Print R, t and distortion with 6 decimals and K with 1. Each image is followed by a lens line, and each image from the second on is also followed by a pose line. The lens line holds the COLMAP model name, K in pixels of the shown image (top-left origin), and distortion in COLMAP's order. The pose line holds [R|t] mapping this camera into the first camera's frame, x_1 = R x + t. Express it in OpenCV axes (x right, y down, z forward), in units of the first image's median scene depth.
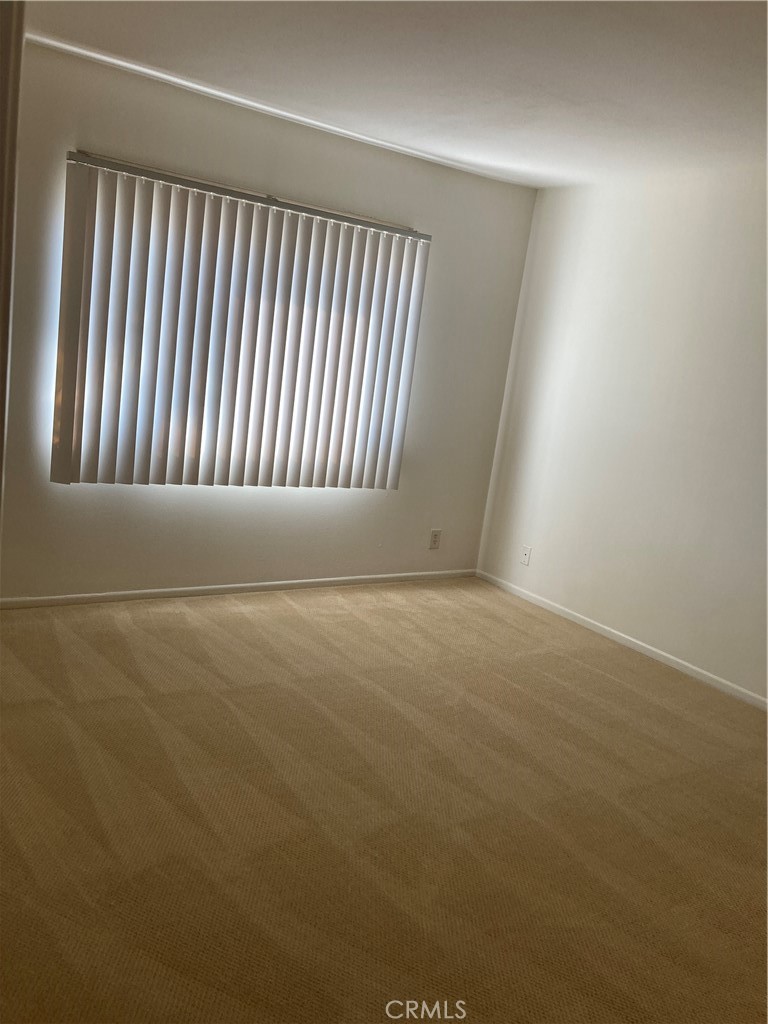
lens RADIAL K [[845.3, 0, 376.6], [0, 845.3, 513.3], [0, 0, 1]] dist [0.066814, -0.063015]
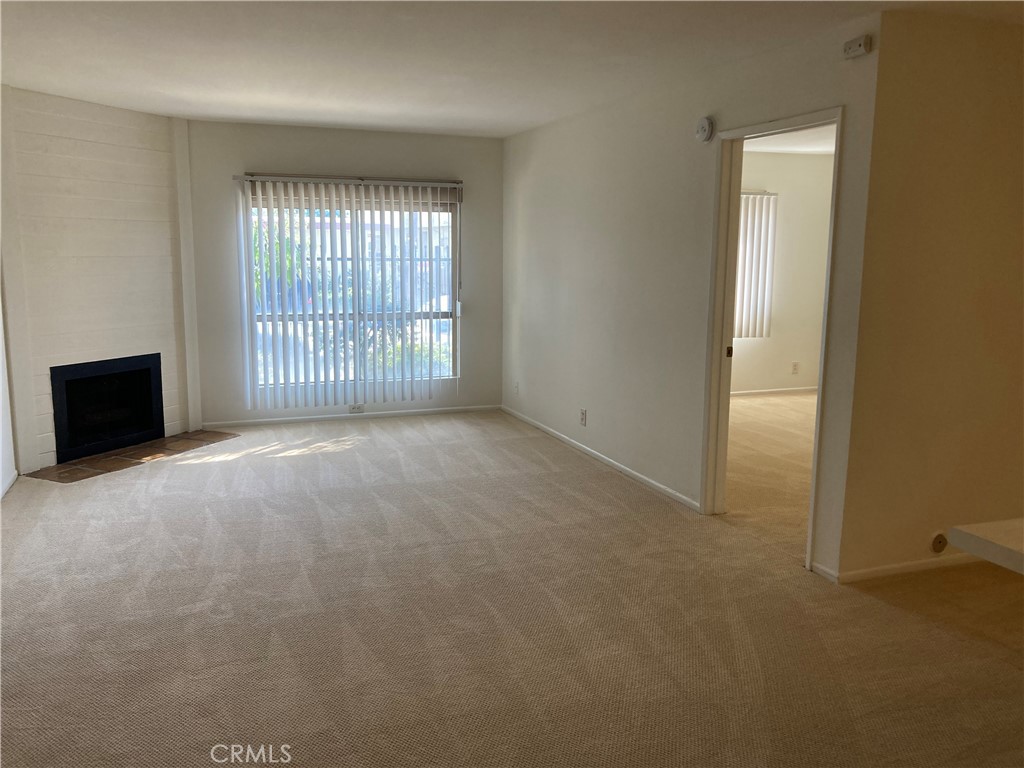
lens RADIAL K [[845.3, 0, 510.8], [0, 845.3, 382.9], [0, 0, 1]] dist [0.066814, -0.063015]
pose [[0.968885, -0.087537, -0.231516, -0.101597], [0.071809, 0.994555, -0.075526, 0.170146], [0.236866, 0.056551, 0.969895, -0.868801]]
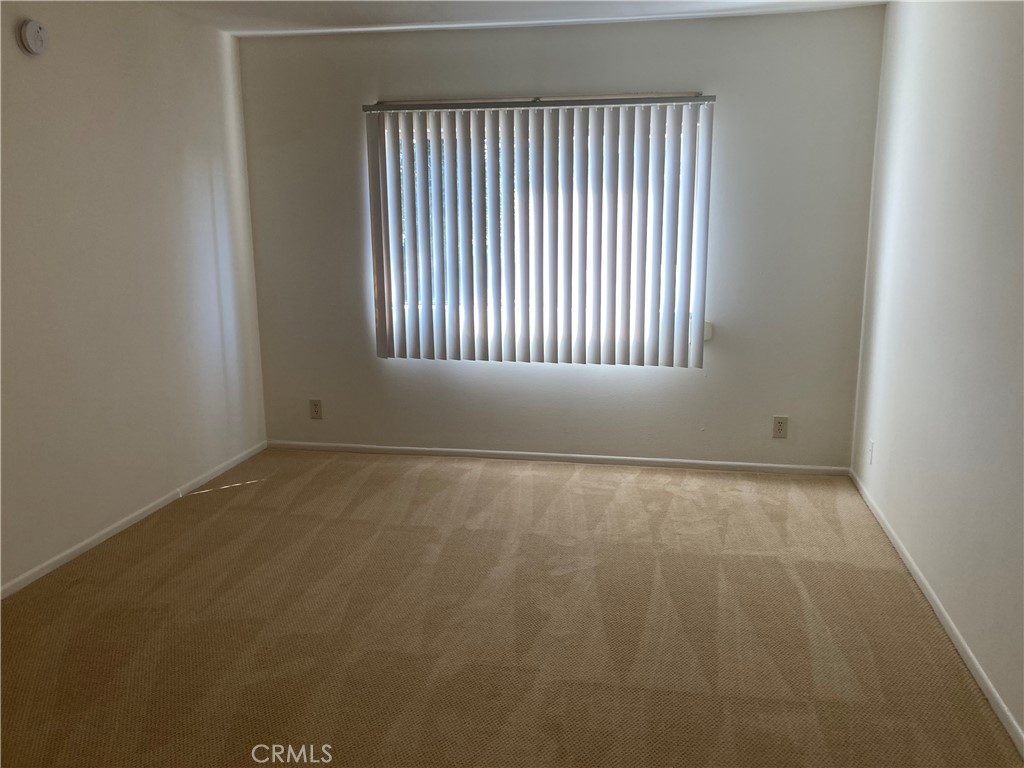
lens RADIAL K [[845.3, 0, 506.5], [0, 845.3, 379.4], [0, 0, 1]] dist [0.066814, -0.063015]
pose [[0.704951, 0.012205, -0.709151, 0.581265], [-0.046344, 0.998508, -0.028885, 0.023112], [0.707741, 0.053227, 0.704464, 0.196362]]
